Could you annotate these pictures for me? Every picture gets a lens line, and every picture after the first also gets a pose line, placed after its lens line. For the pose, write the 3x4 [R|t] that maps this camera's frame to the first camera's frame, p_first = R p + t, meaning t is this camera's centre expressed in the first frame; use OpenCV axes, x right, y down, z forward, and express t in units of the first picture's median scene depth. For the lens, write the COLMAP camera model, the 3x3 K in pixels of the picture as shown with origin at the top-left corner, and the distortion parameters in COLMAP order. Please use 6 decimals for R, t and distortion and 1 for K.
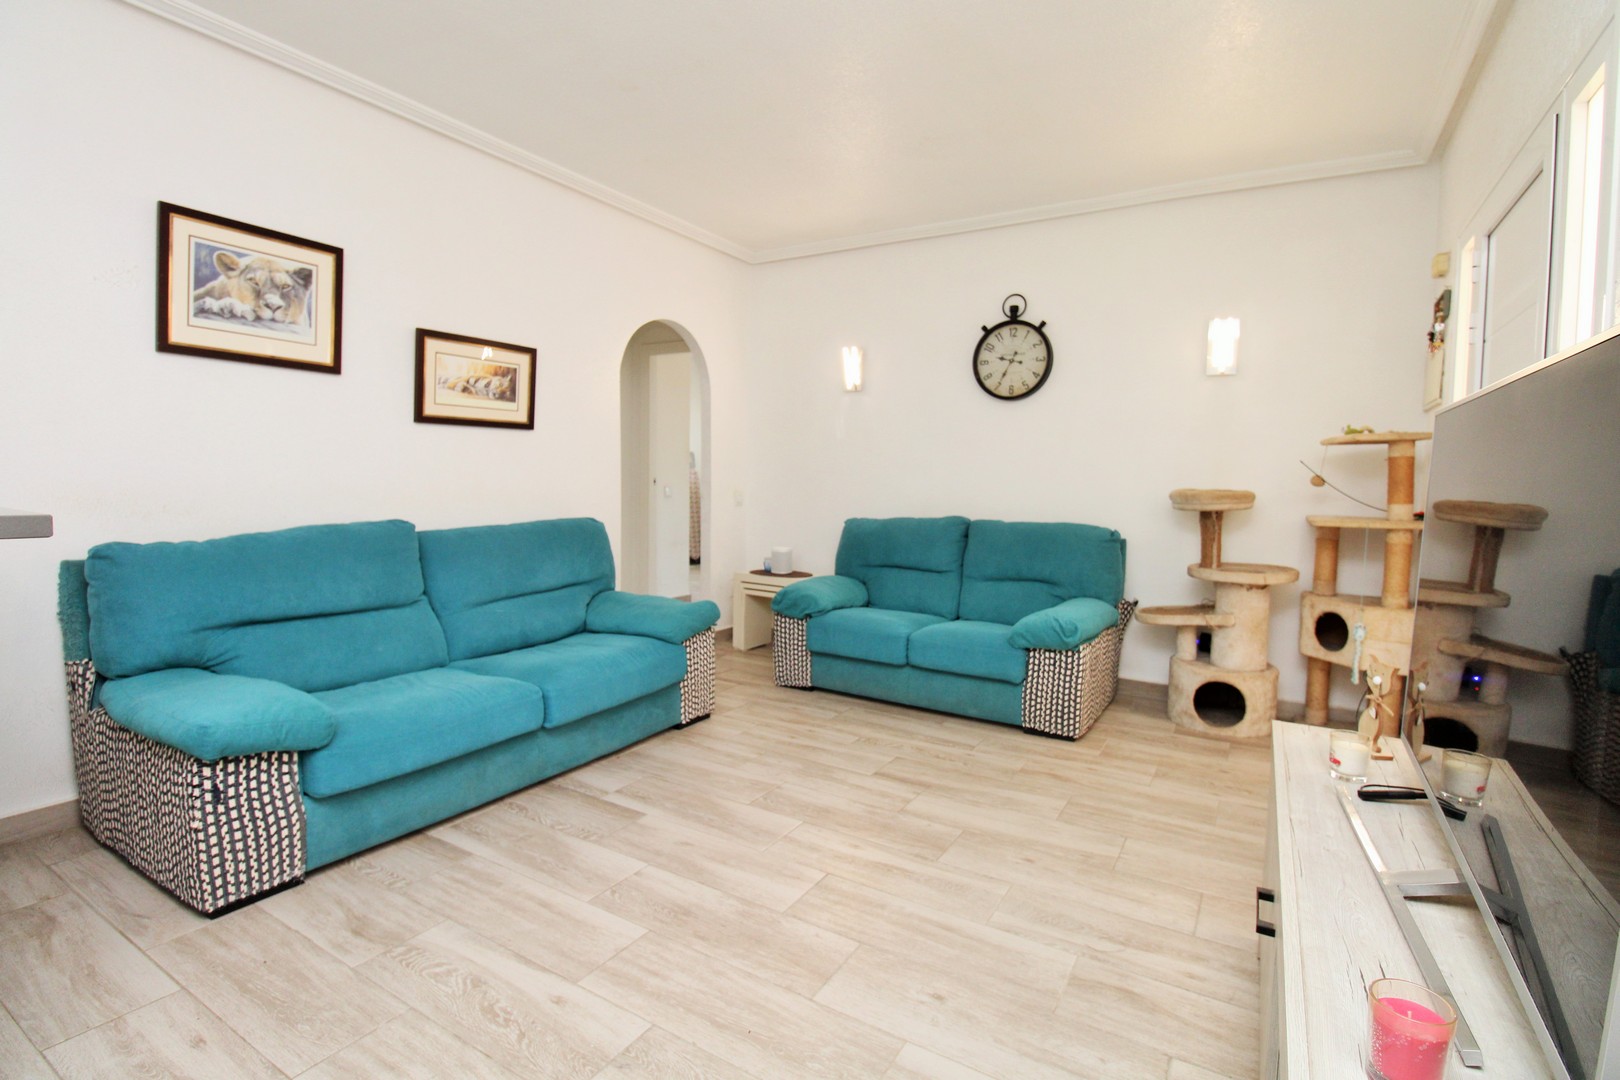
lens RADIAL K [[745.4, 0, 813.0], [0, 745.4, 527.7], [0, 0, 1]] dist [0.001852, -0.013369]
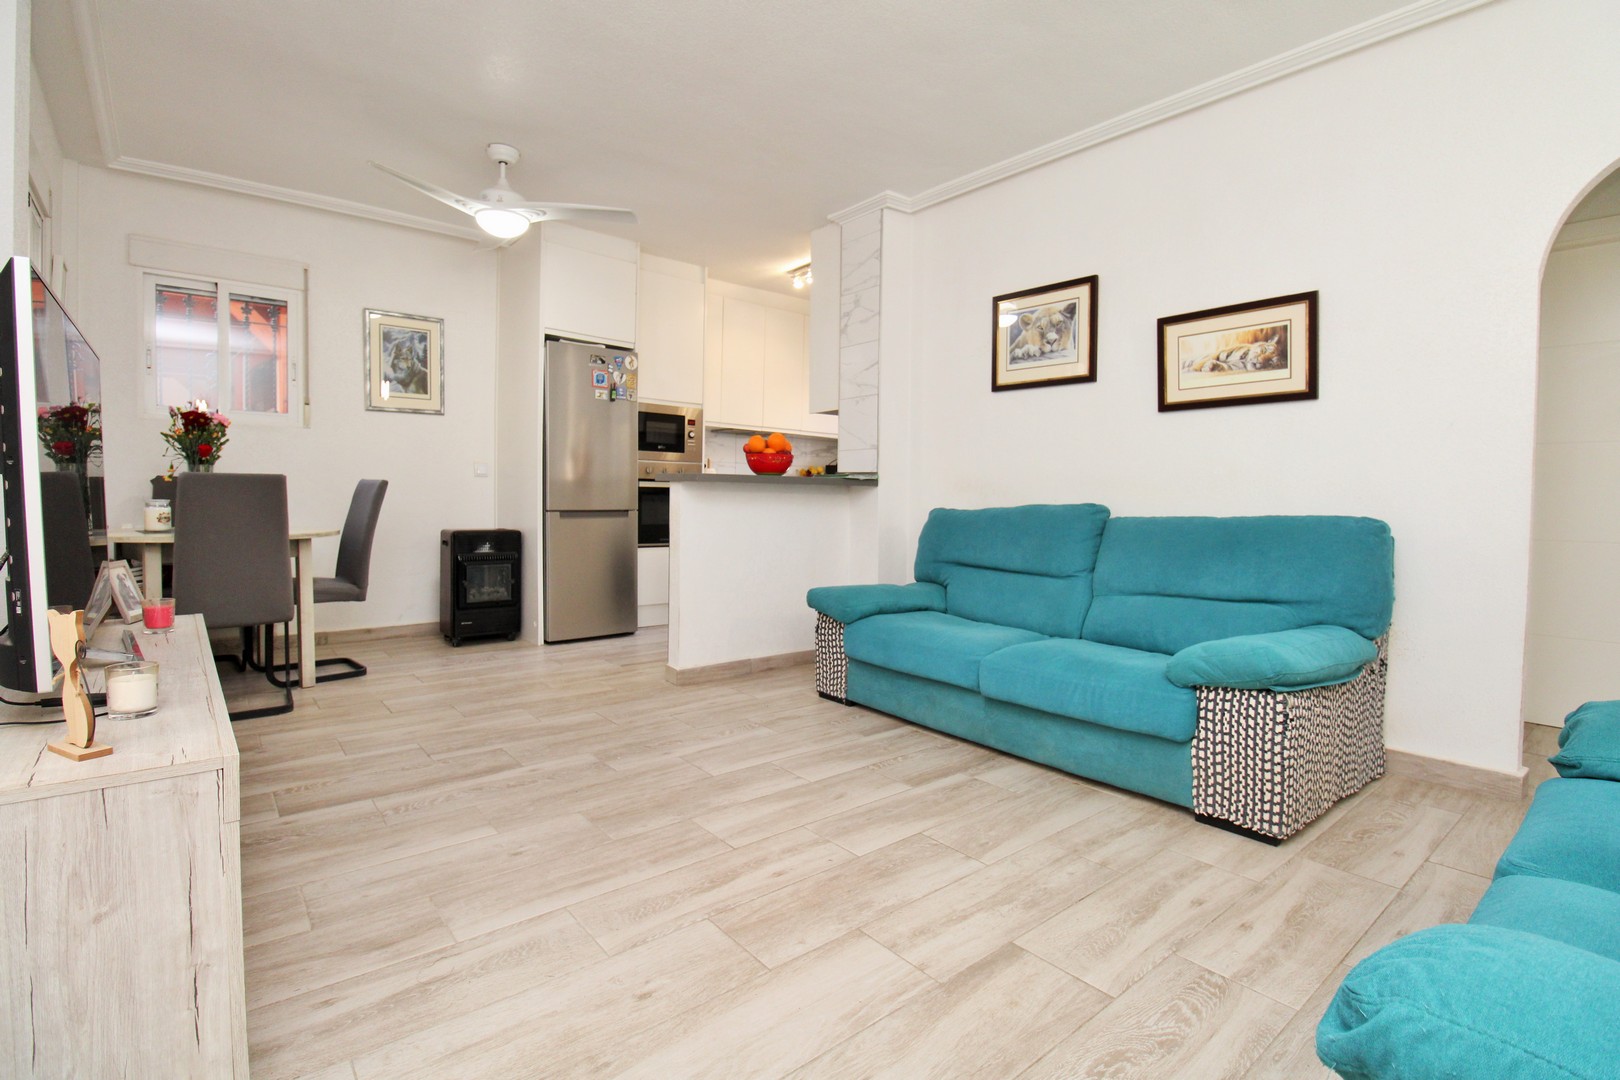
lens RADIAL K [[735.1, 0, 817.7], [0, 735.1, 529.2], [0, 0, 1]] dist [0.001158, -0.012801]
pose [[-0.302845, 0.021225, -0.952803, 0.678748], [-0.082935, 0.995372, 0.048534, 0.008087], [0.949424, 0.093719, -0.299683, 1.055045]]
